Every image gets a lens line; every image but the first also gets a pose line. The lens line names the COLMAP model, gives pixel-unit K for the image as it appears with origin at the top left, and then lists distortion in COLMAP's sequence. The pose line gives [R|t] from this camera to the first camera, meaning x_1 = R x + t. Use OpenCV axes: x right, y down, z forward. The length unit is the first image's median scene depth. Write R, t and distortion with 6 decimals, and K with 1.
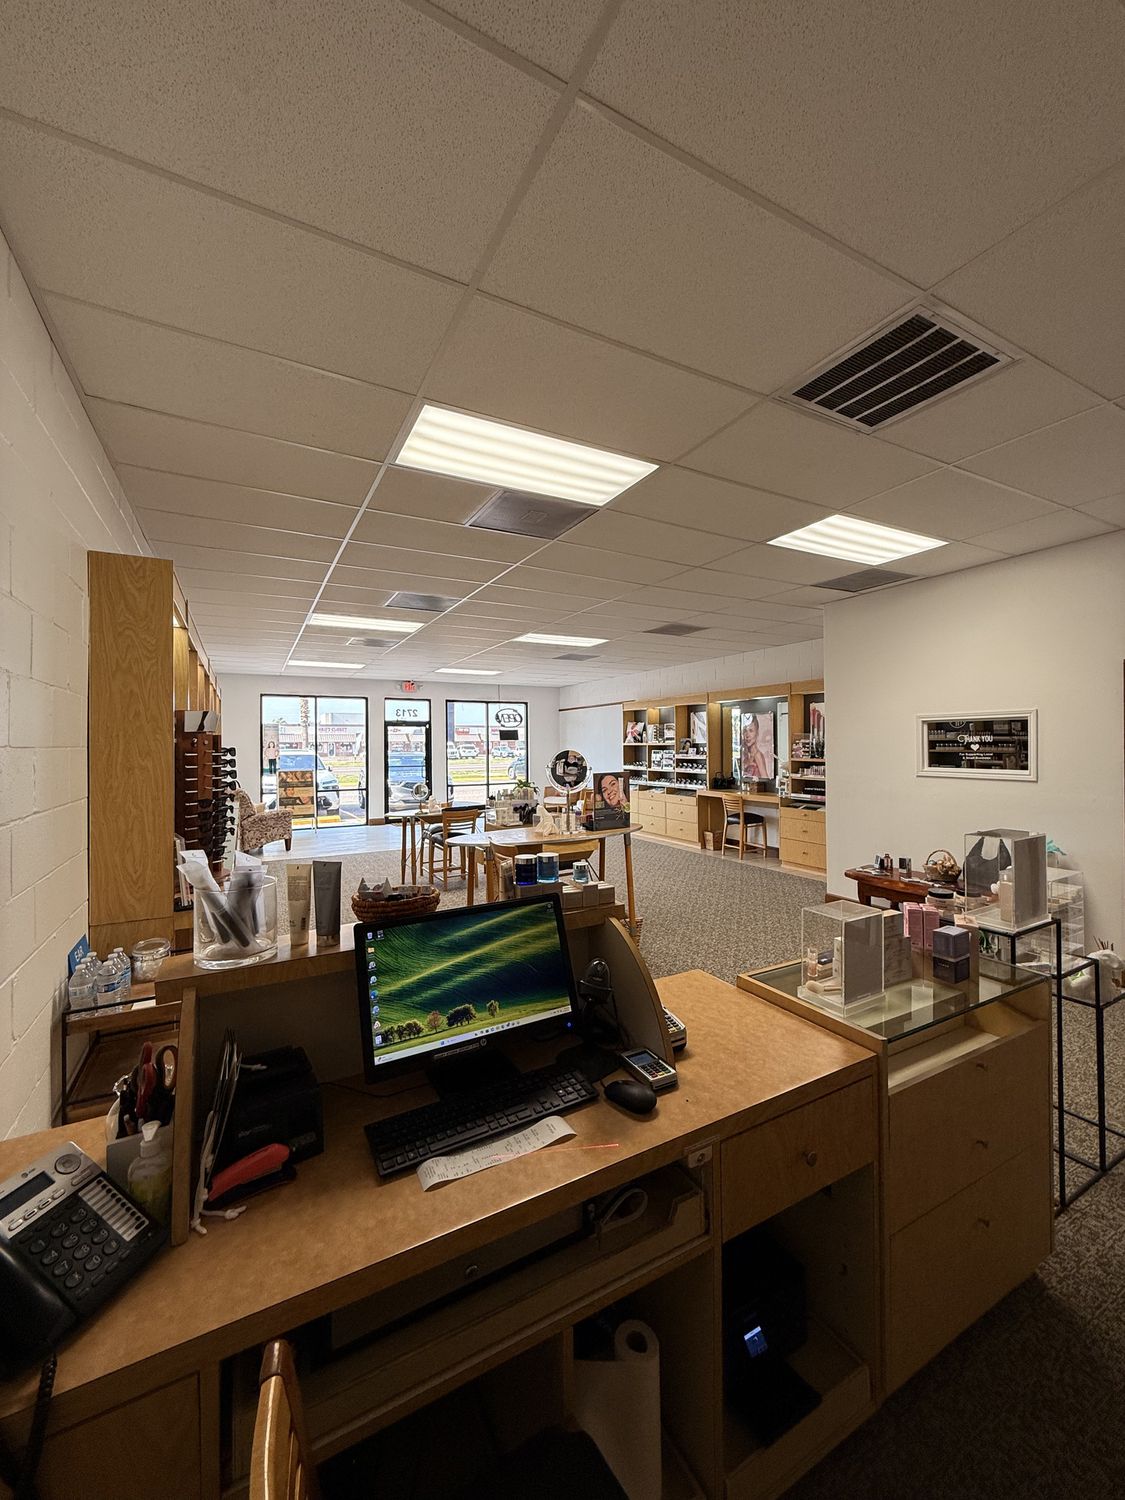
lens RADIAL K [[591.6, 0, 568.3], [0, 591.6, 743.8], [0, 0, 1]] dist [-0.000810, 0.000769]
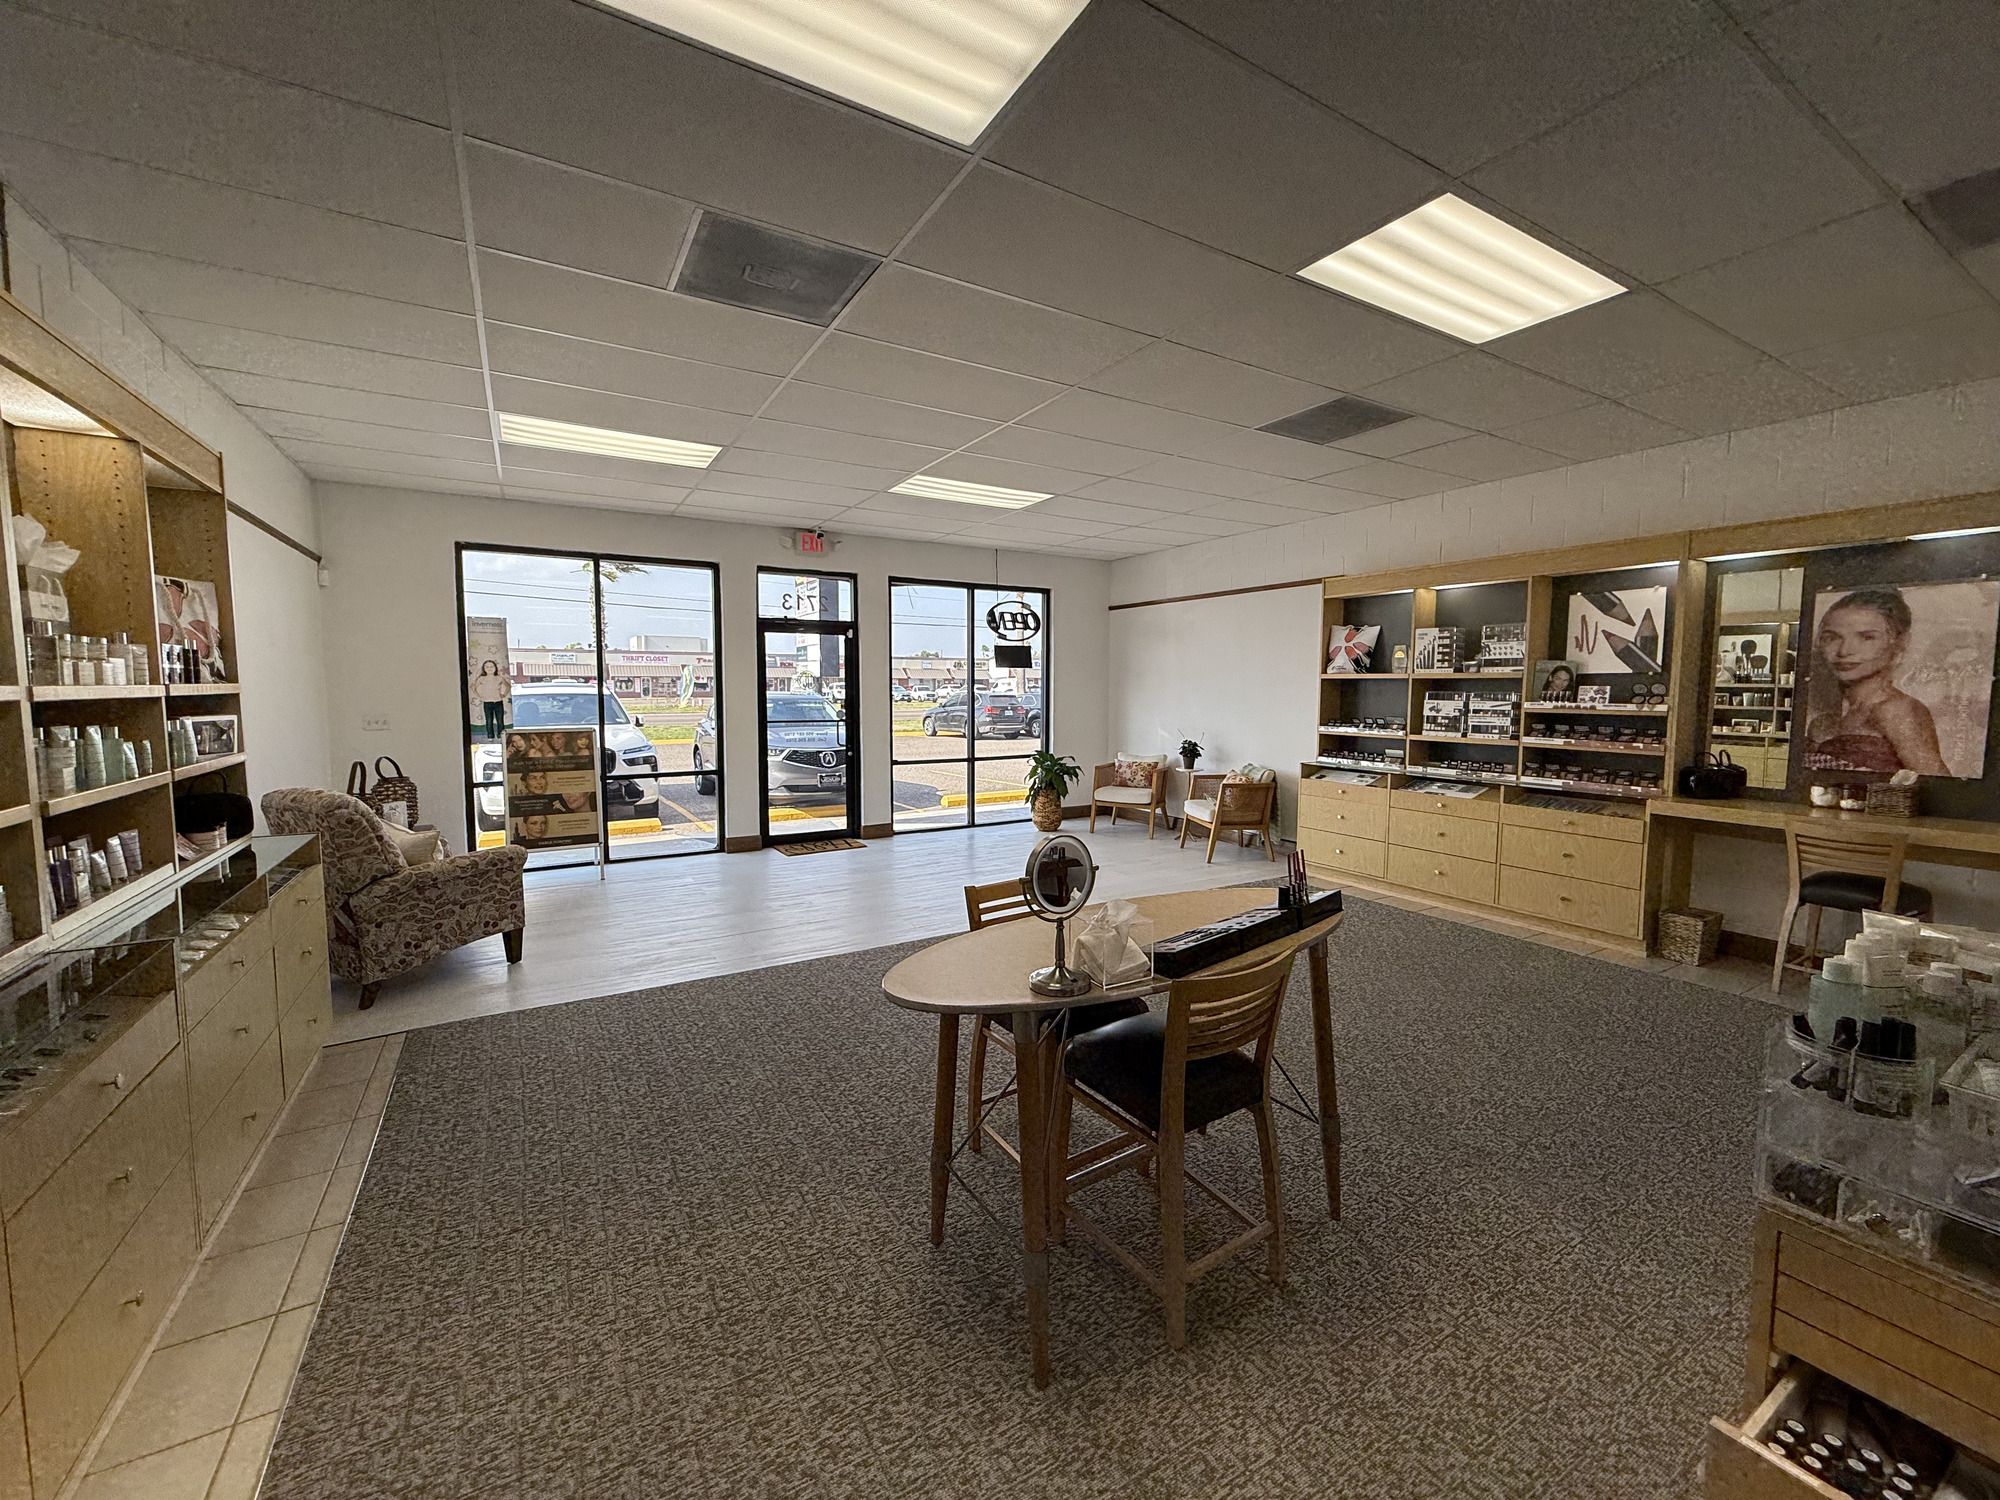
lens RADIAL K [[788.9, 0, 997.6], [0, 788.9, 744.7], [0, 0, 1]] dist [-0.000810, 0.000769]
pose [[0.999306, 0.008182, 0.036350, -0.613880], [-0.010991, 0.996911, 0.077764, 0.031279], [-0.035601, -0.078110, 0.996309, 1.606910]]
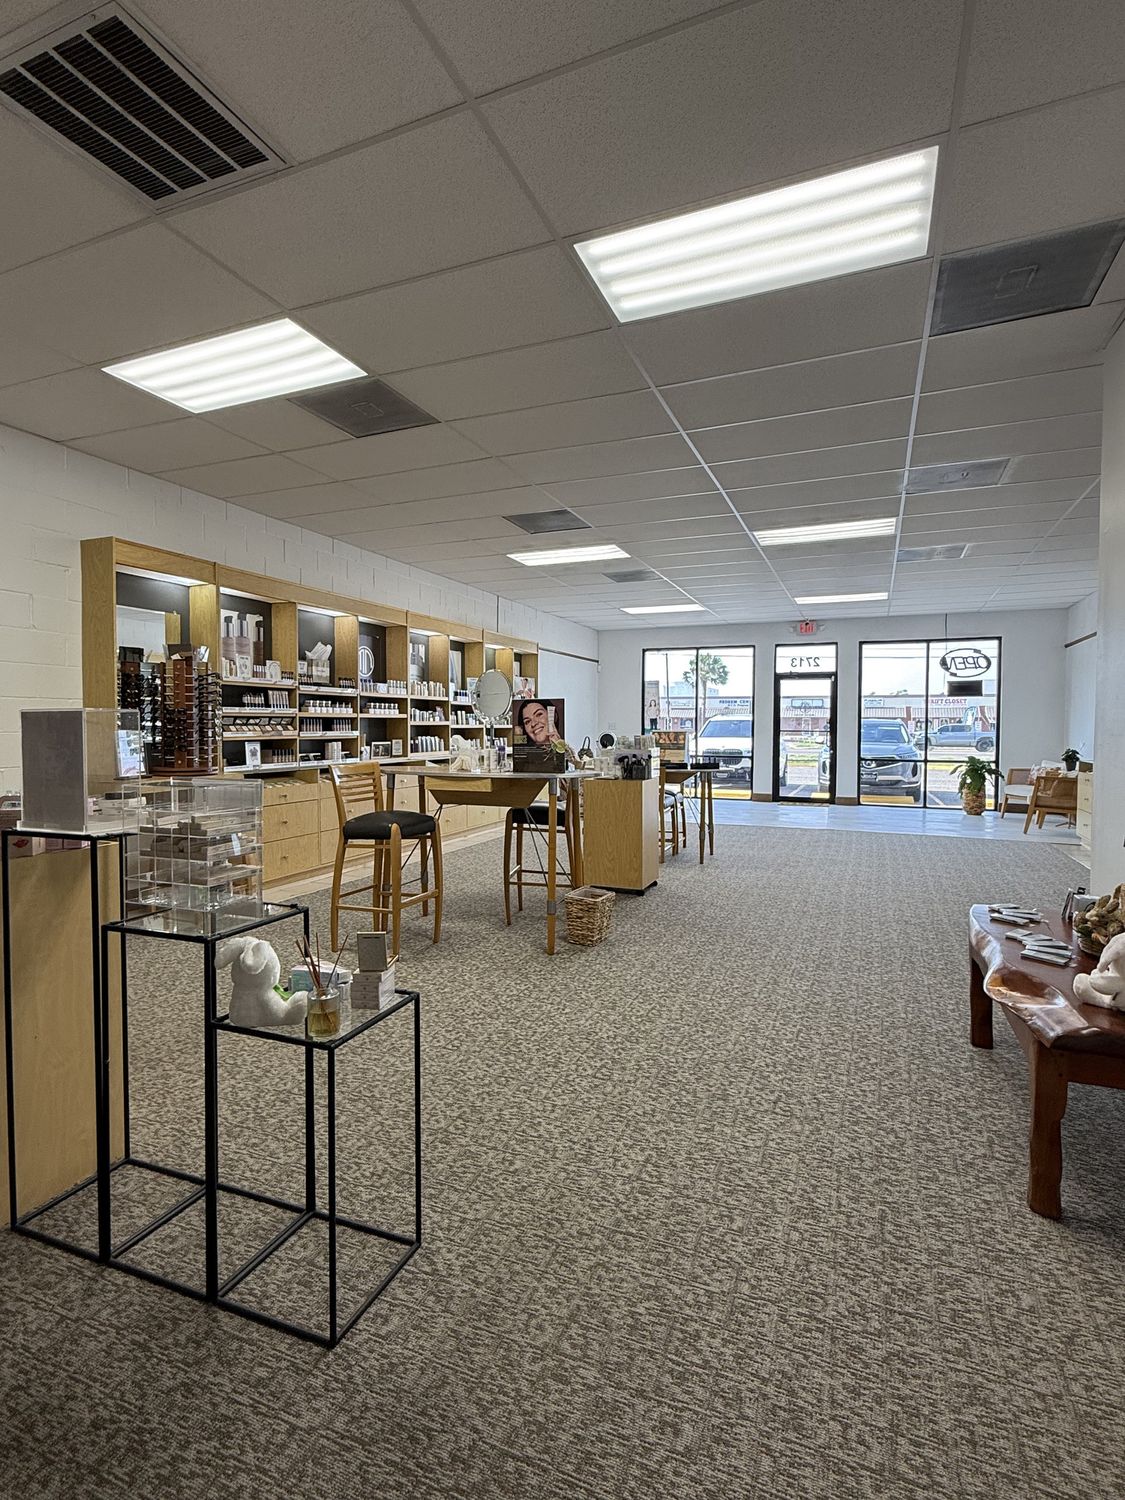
lens RADIAL K [[741.6, 0, 561.6], [0, 741.6, 750.9], [0, 0, 1]] dist [0.003750, -0.001147]
pose [[0.627136, 0.038405, -0.777962, 1.193123], [-0.008283, 0.999056, 0.042642, 0.104408], [0.778866, -0.020299, 0.626862, 0.579997]]
